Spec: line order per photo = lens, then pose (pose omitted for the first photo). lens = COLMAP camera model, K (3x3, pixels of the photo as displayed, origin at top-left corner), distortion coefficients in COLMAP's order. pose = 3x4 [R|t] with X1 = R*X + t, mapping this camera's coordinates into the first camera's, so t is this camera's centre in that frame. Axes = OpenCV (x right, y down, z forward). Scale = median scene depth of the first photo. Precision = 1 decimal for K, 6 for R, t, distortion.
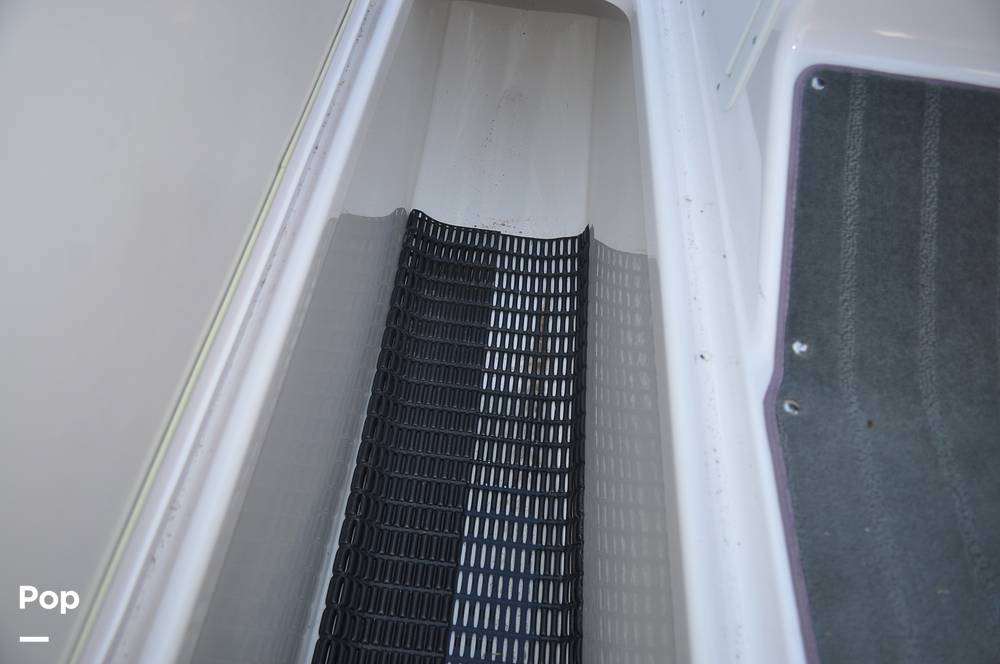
lens RADIAL K [[735.9, 0, 501.7], [0, 735.9, 333.4], [0, 0, 1]] dist [-0.003131, -0.002040]
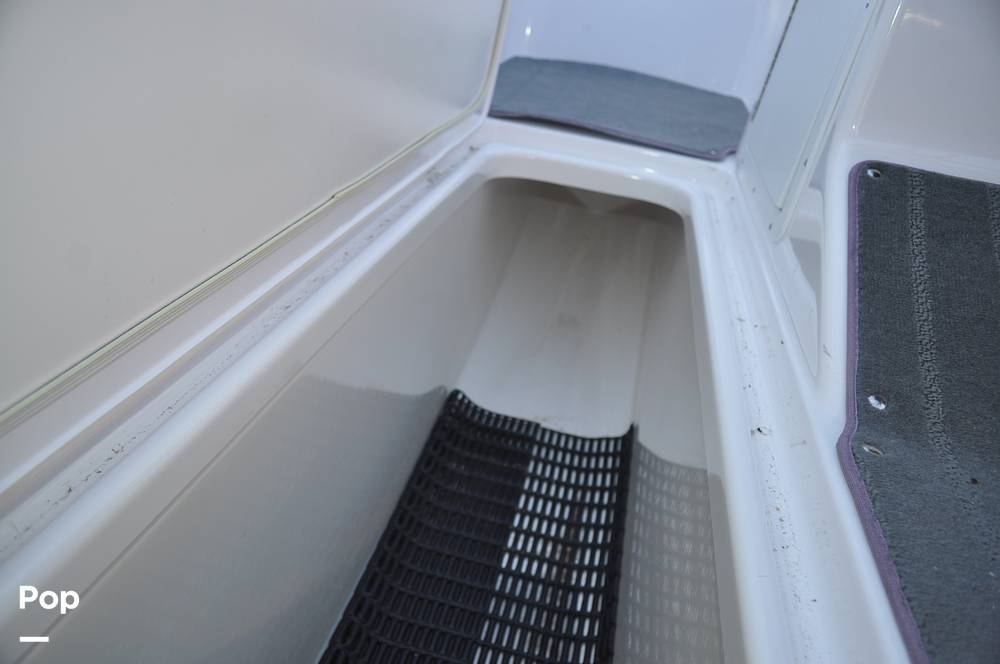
lens RADIAL K [[735.9, 0, 499.0], [0, 735.9, 331.9], [0, 0, 1]] dist [-0.003131, -0.002040]
pose [[0.991041, 0.101770, -0.086486, 0.018915], [-0.128554, 0.902450, -0.411167, 0.187118], [0.036205, 0.418601, 0.907448, 0.091560]]
